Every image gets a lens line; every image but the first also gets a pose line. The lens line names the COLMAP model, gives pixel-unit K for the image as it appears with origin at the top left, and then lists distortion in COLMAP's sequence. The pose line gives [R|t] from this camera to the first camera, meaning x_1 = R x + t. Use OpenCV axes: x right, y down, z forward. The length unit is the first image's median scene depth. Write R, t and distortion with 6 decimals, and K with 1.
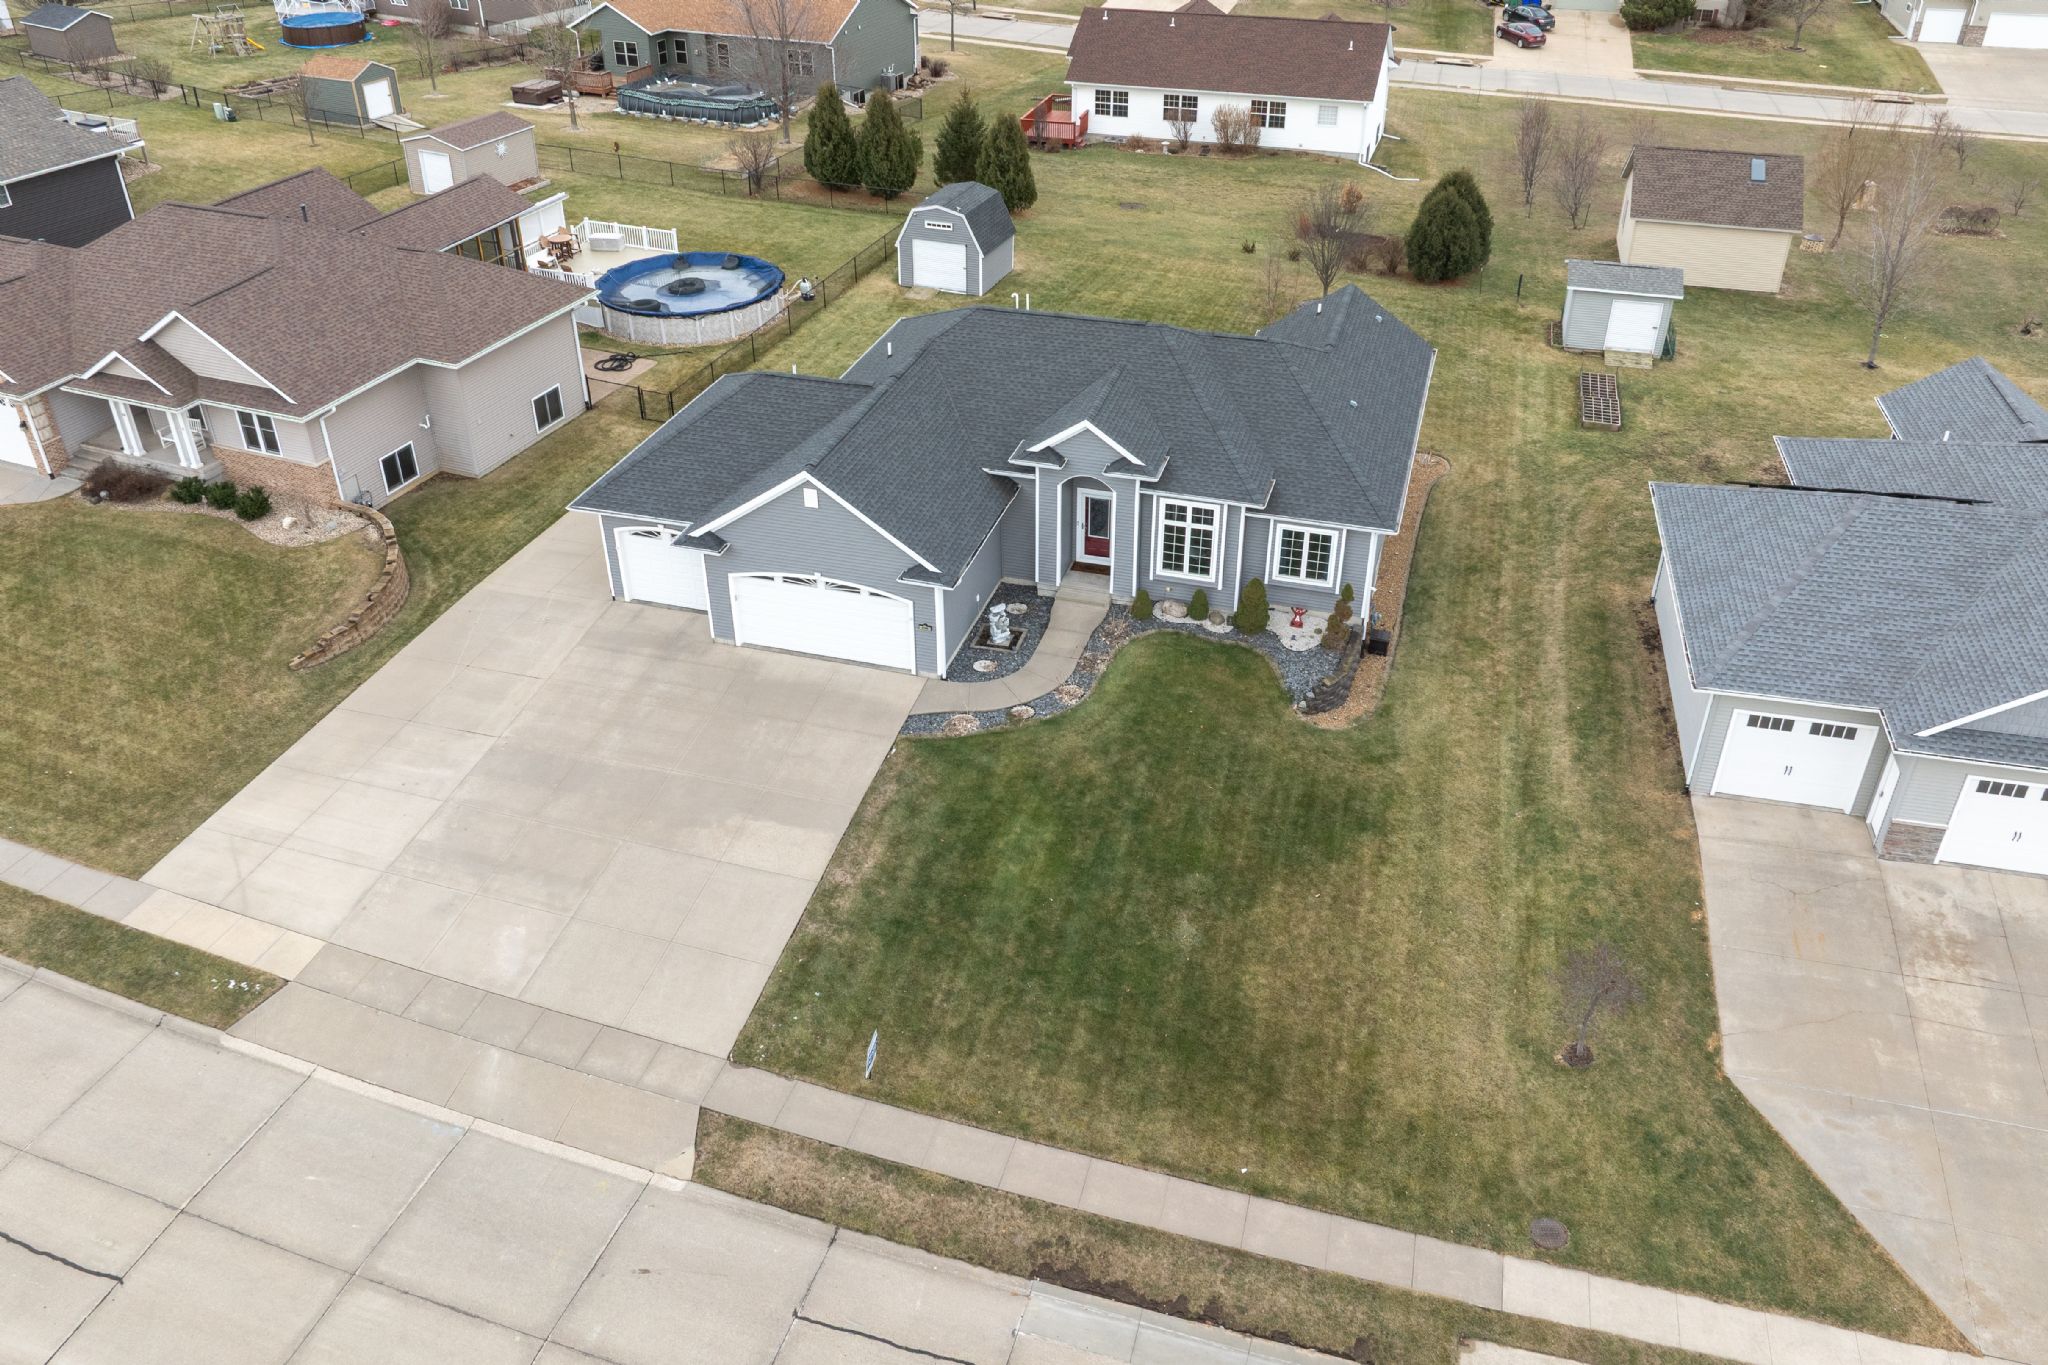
lens RADIAL K [[1542.4, 0, 1014.6], [0, 1542.4, 626.7], [0, 0, 1]] dist [-0.034251, -0.002547]
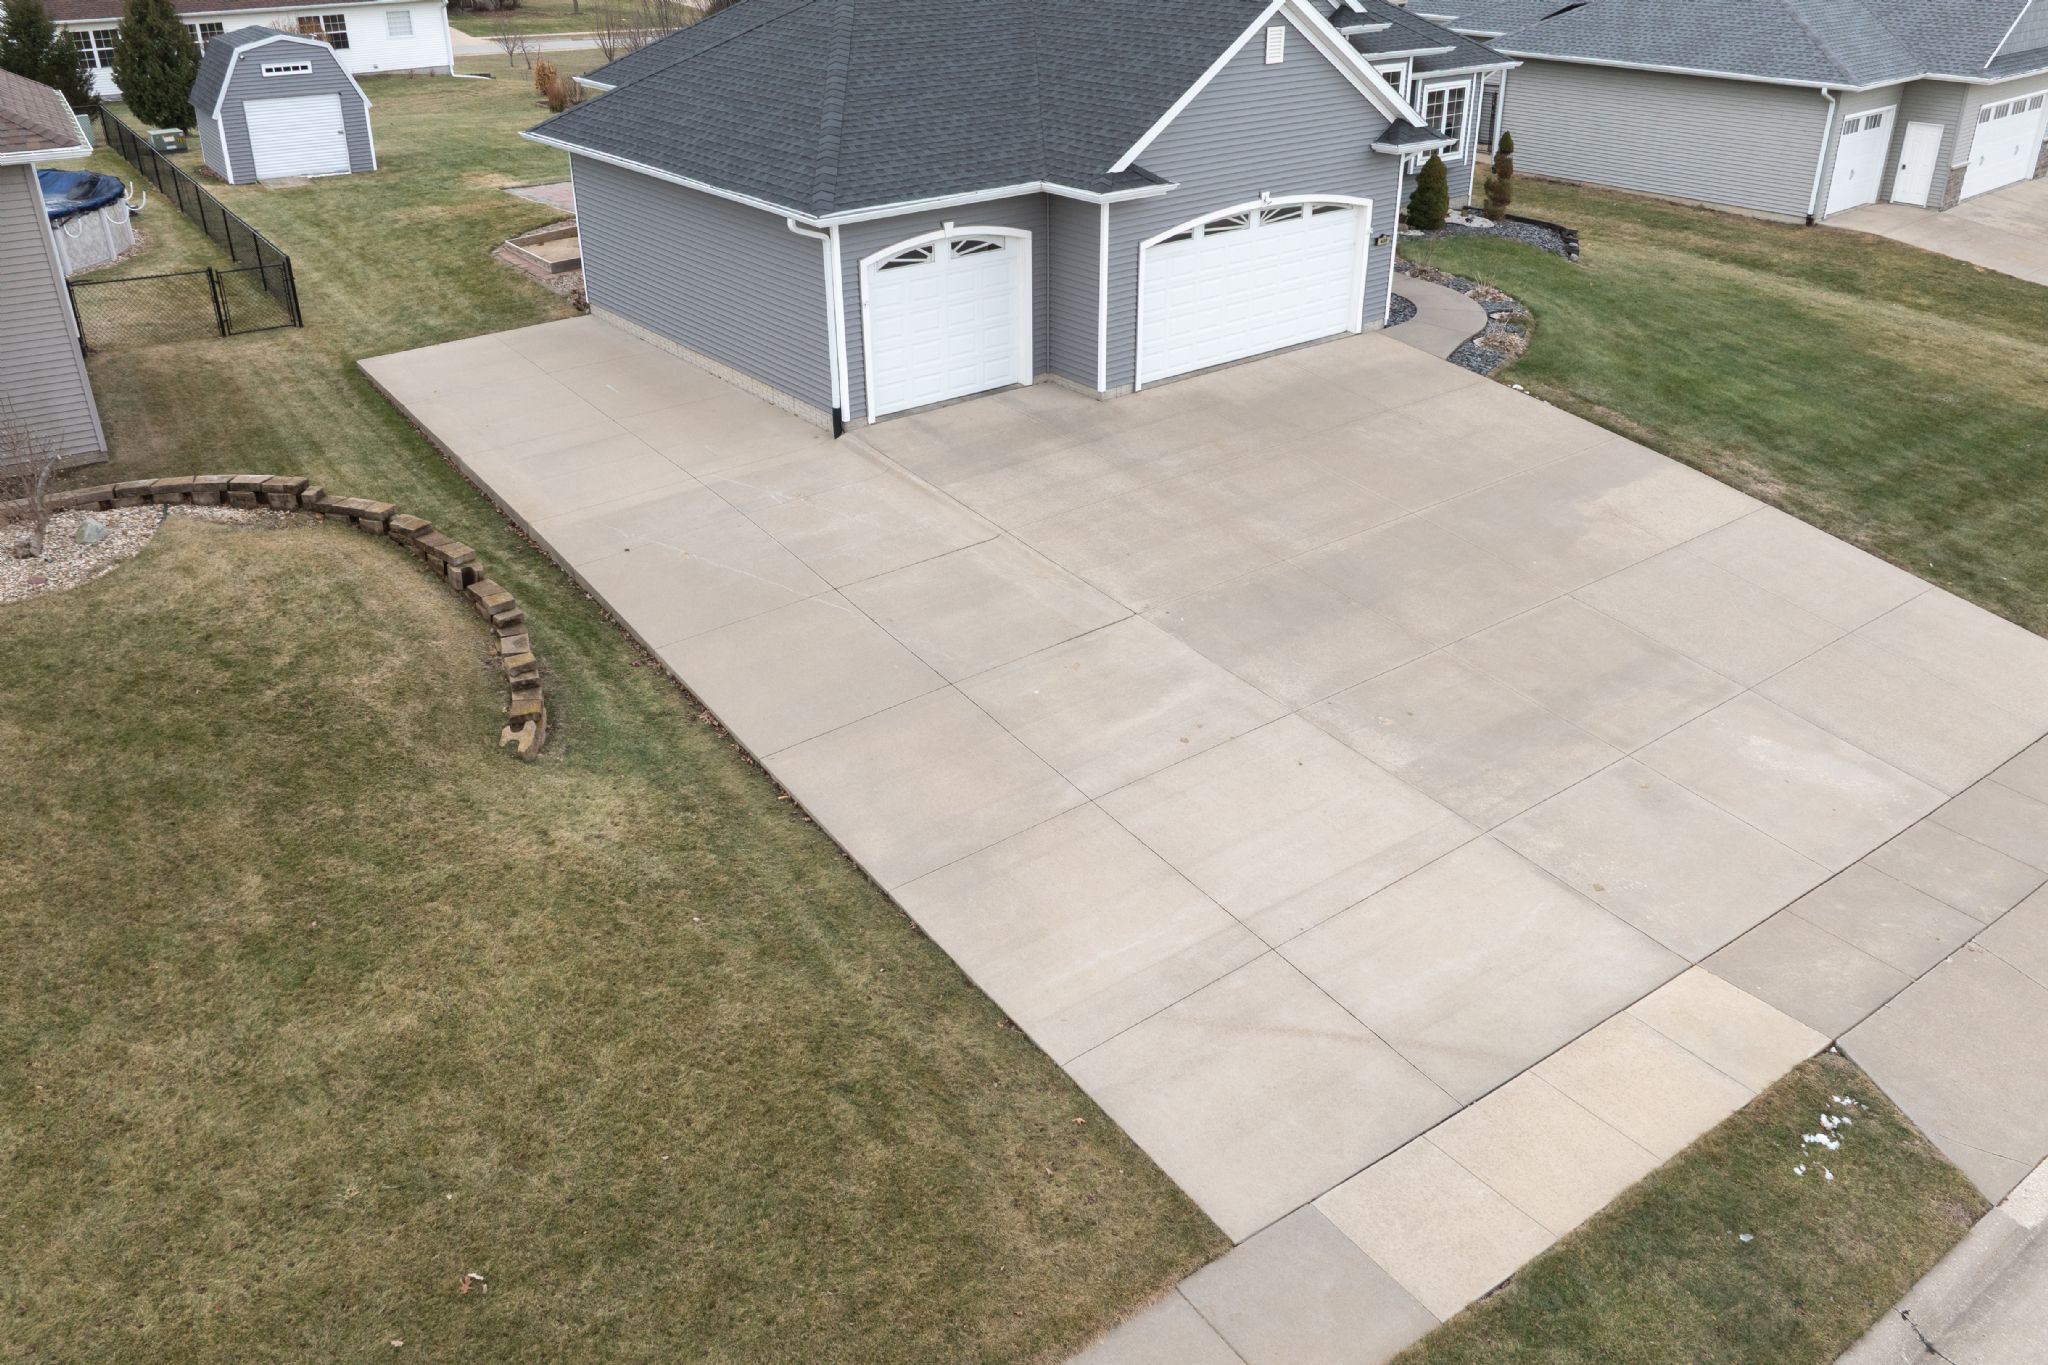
lens RADIAL K [[1542.4, 0, 1014.6], [0, 1542.4, 626.7], [0, 0, 1]] dist [-0.034251, -0.002547]
pose [[0.577362, -0.363304, 0.731207, -0.661937], [0.431652, 0.895985, 0.104342, 0.011648], [-0.693058, 0.255383, 0.674129, 0.689495]]
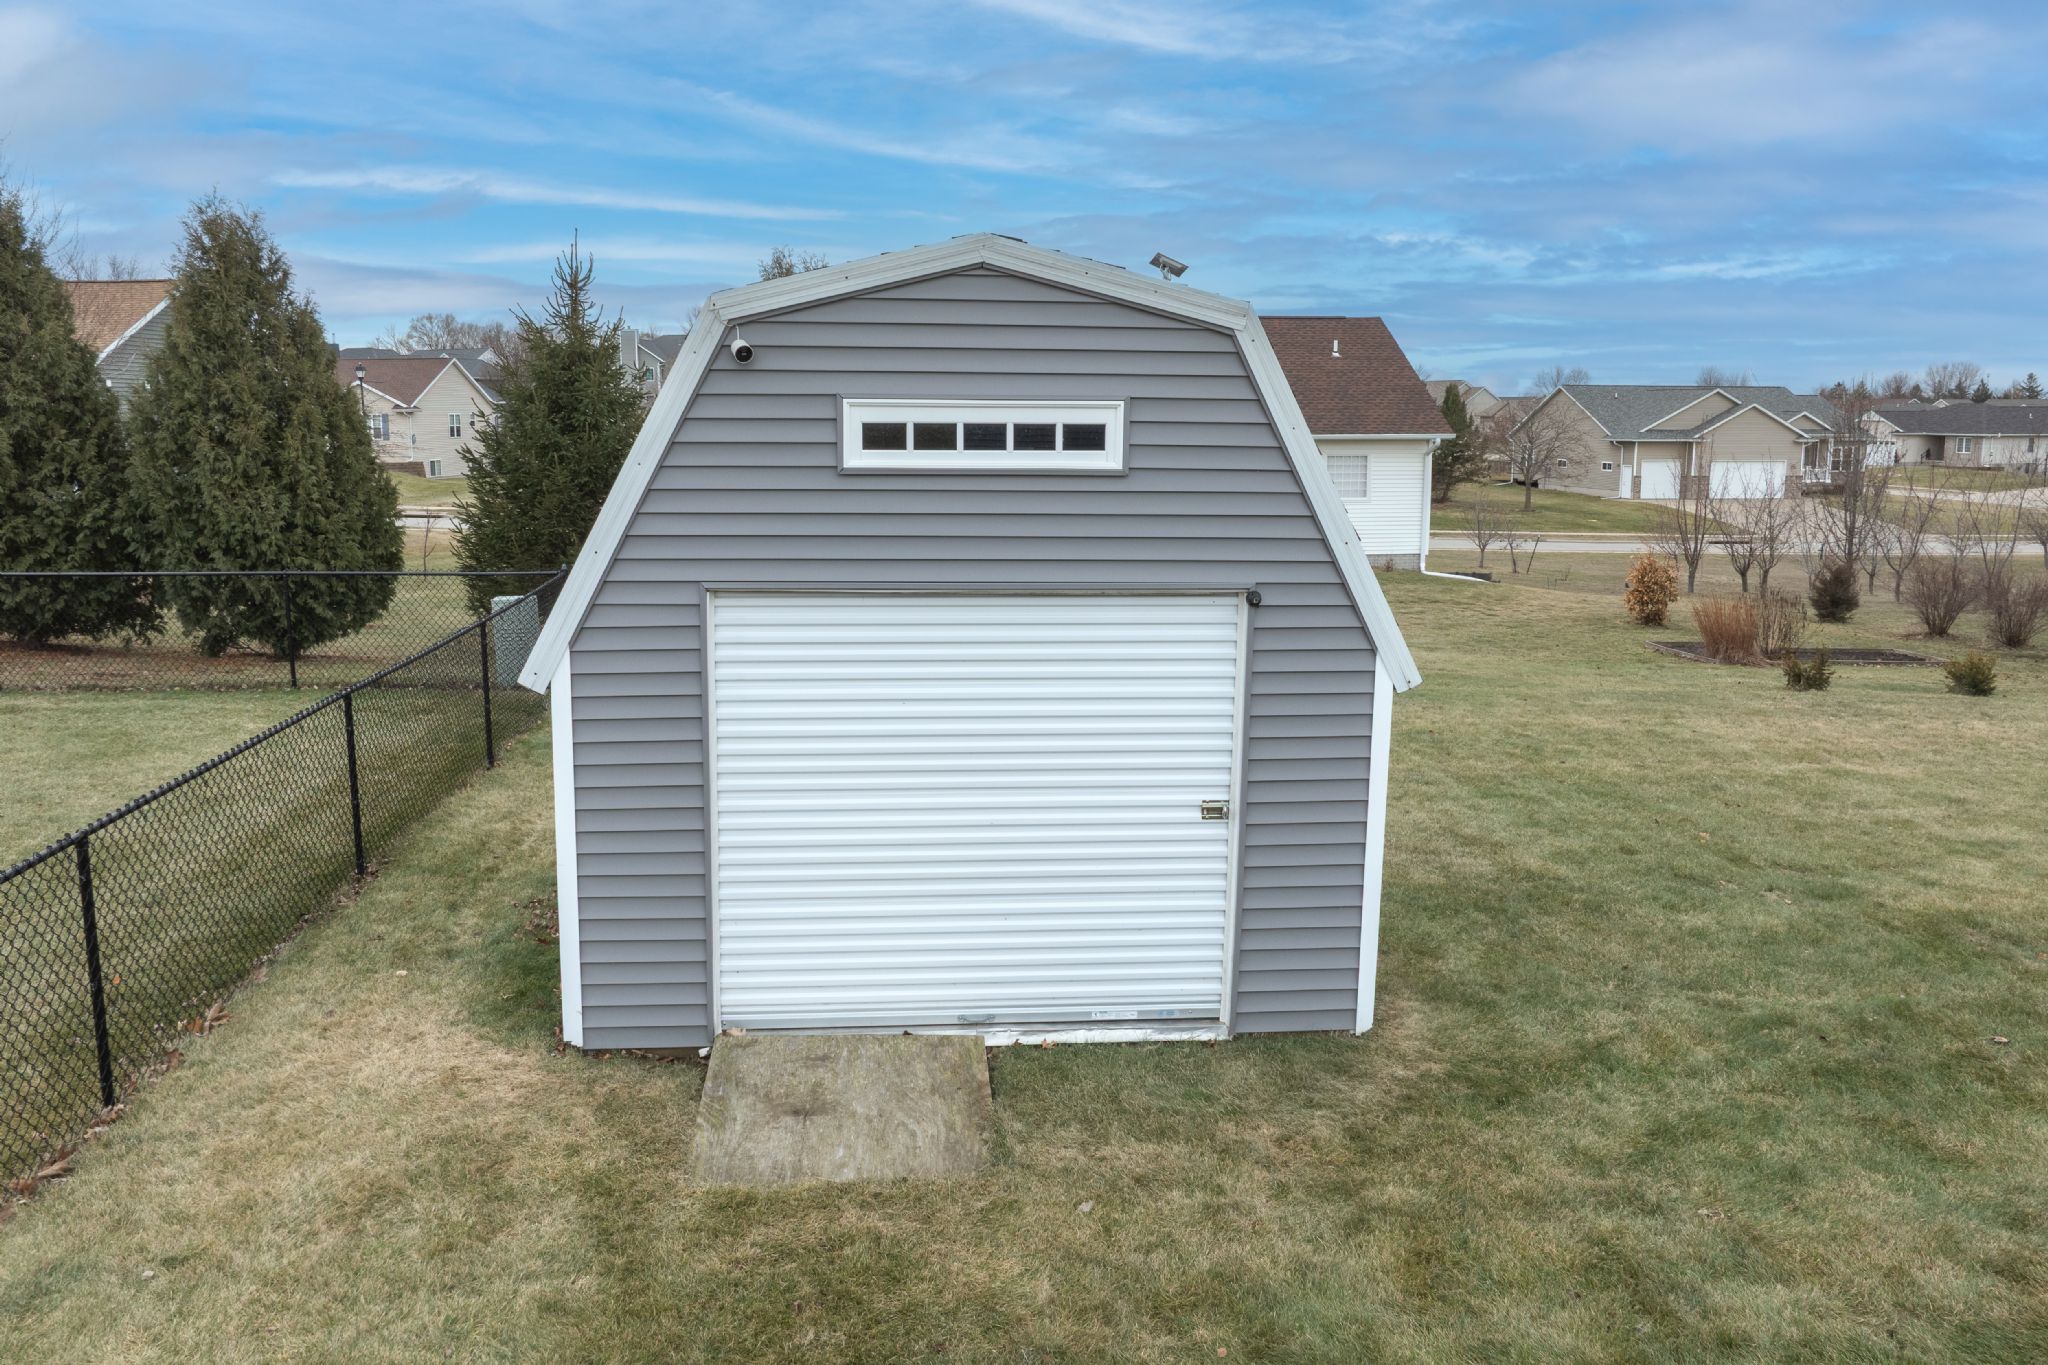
lens RADIAL K [[1542.4, 0, 1014.6], [0, 1542.4, 626.7], [0, 0, 1]] dist [-0.034251, -0.002547]
pose [[0.910353, -0.054756, 0.410195, -0.145112], [0.214709, 0.909855, -0.355054, -0.336283], [-0.353777, 0.411297, 0.840046, 1.460895]]
